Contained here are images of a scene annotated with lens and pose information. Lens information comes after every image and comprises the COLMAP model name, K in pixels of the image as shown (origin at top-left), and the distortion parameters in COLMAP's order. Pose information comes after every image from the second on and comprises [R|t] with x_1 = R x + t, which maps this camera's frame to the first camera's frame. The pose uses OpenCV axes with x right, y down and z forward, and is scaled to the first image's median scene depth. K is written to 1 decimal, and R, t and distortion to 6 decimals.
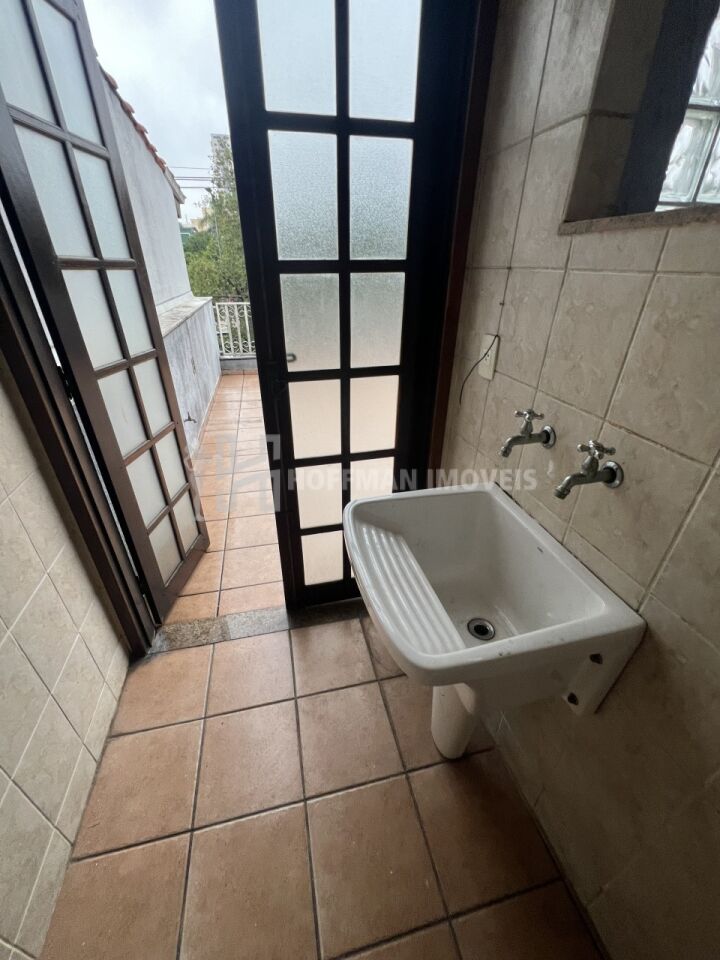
lens RADIAL K [[382.9, 0, 360.5], [0, 382.9, 486.4], [0, 0, 1]] dist [-0.000756, -0.000001]
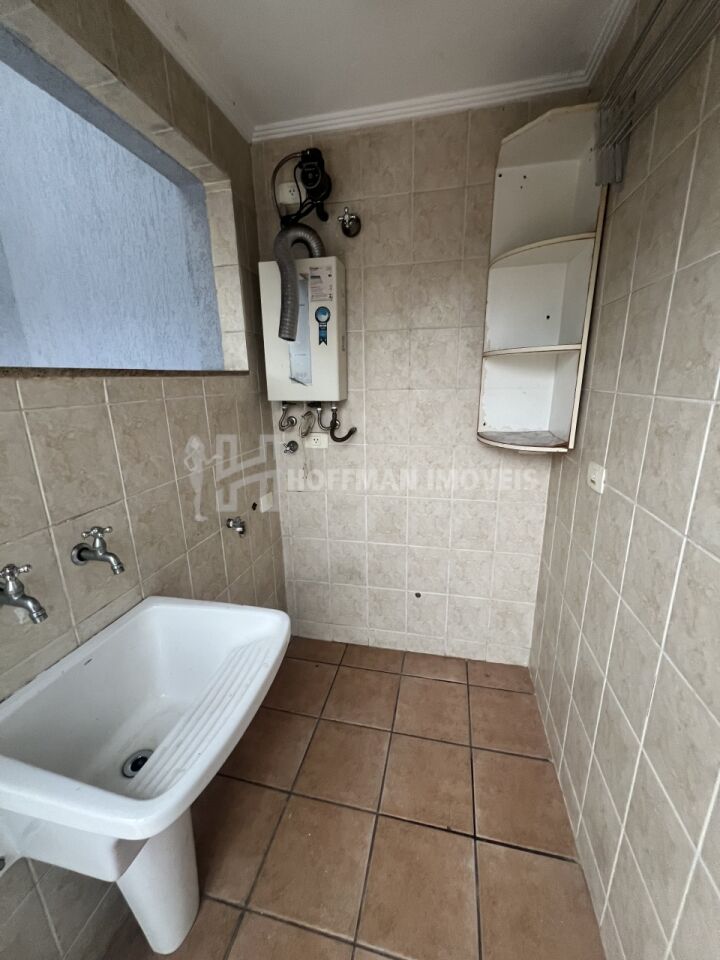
lens RADIAL K [[382.9, 0, 362.3], [0, 382.9, 477.5], [0, 0, 1]] dist [-0.000756, -0.000001]
pose [[-0.897701, -0.110347, 0.426564, -0.504181], [0.223880, 0.719602, 0.657306, -0.632804], [-0.379488, 0.685563, -0.621283, 0.979262]]
